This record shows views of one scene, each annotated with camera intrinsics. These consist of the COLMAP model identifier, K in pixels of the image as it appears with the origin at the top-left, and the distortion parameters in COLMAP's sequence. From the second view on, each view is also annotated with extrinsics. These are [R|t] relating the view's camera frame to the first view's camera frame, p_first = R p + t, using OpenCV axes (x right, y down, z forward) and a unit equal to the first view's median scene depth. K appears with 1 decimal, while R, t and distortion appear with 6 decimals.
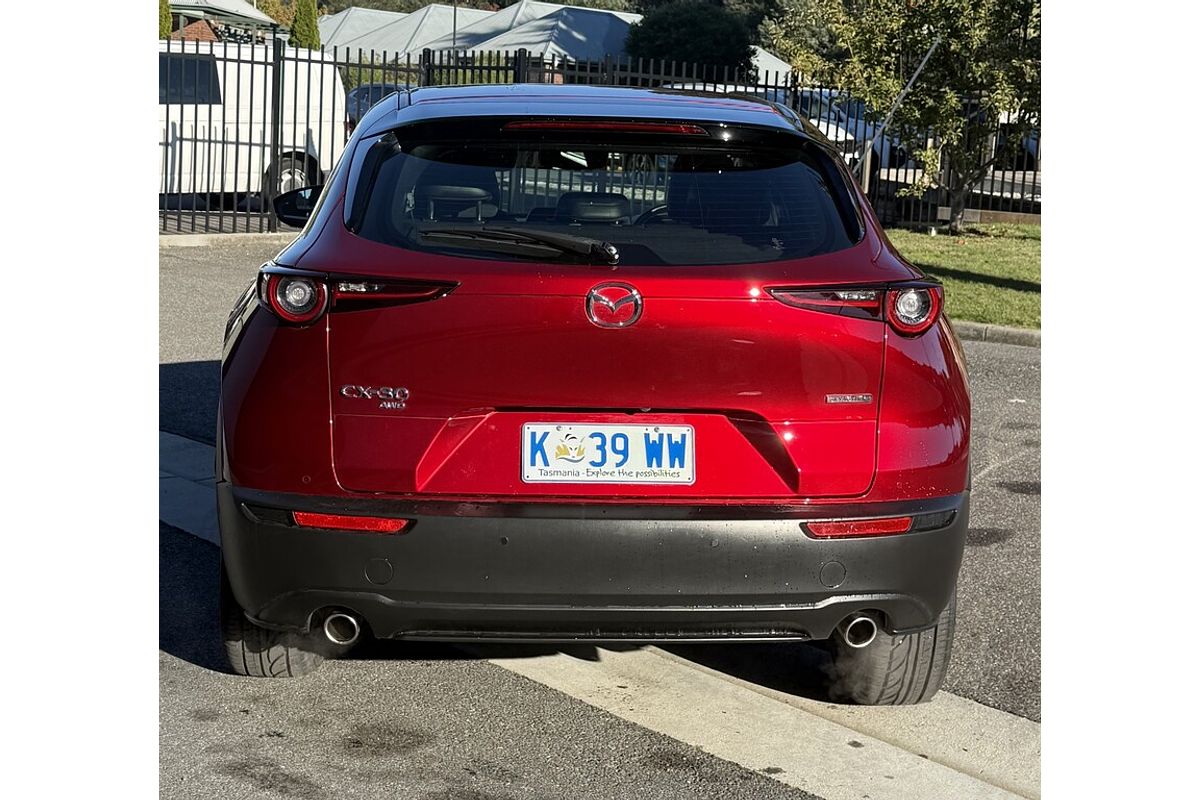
lens RADIAL K [[1788.3, 0, 600.0], [0, 1788.3, 400.0], [0, 0, 1]] dist [-0.000181, 0.007651]
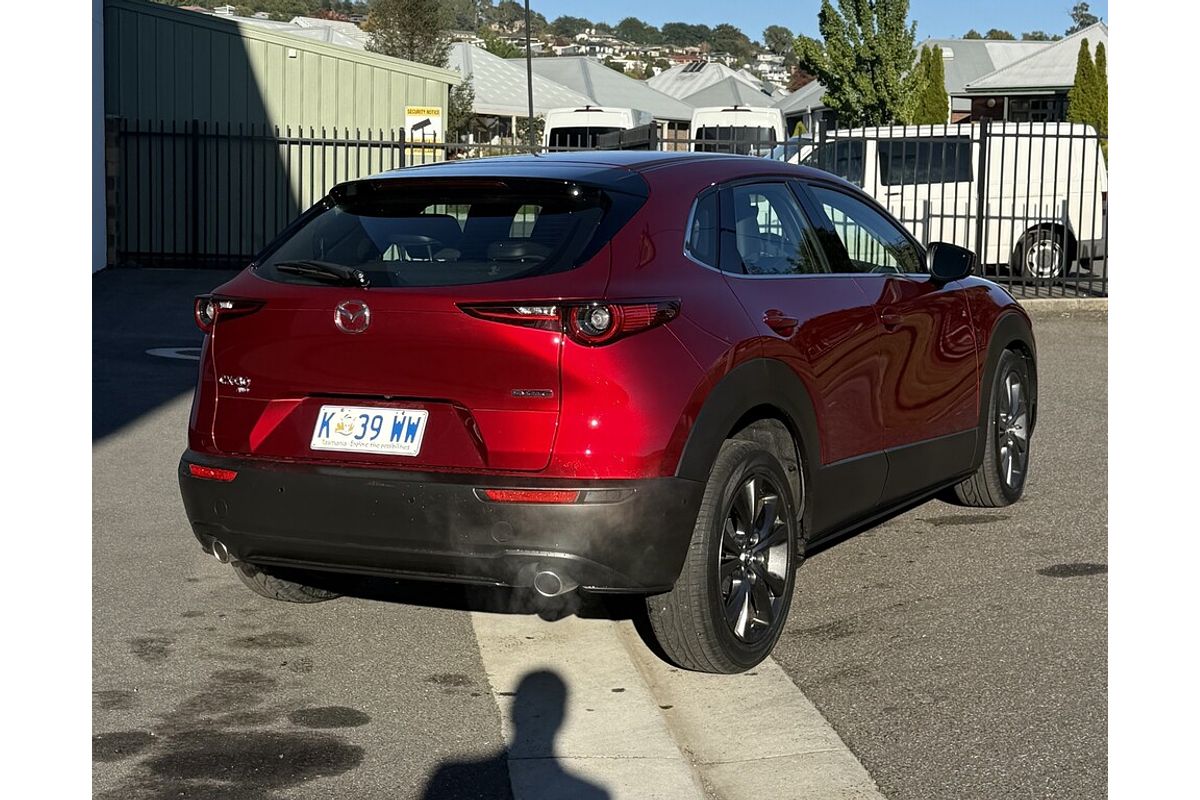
lens RADIAL K [[1788.3, 0, 600.0], [0, 1788.3, 400.0], [0, 0, 1]] dist [-0.000181, 0.007651]
pose [[0.855049, 0.022625, -0.518054, 0.830668], [-0.045820, 0.998436, -0.032022, 0.042040], [0.516519, 0.051117, 0.854748, -0.040043]]
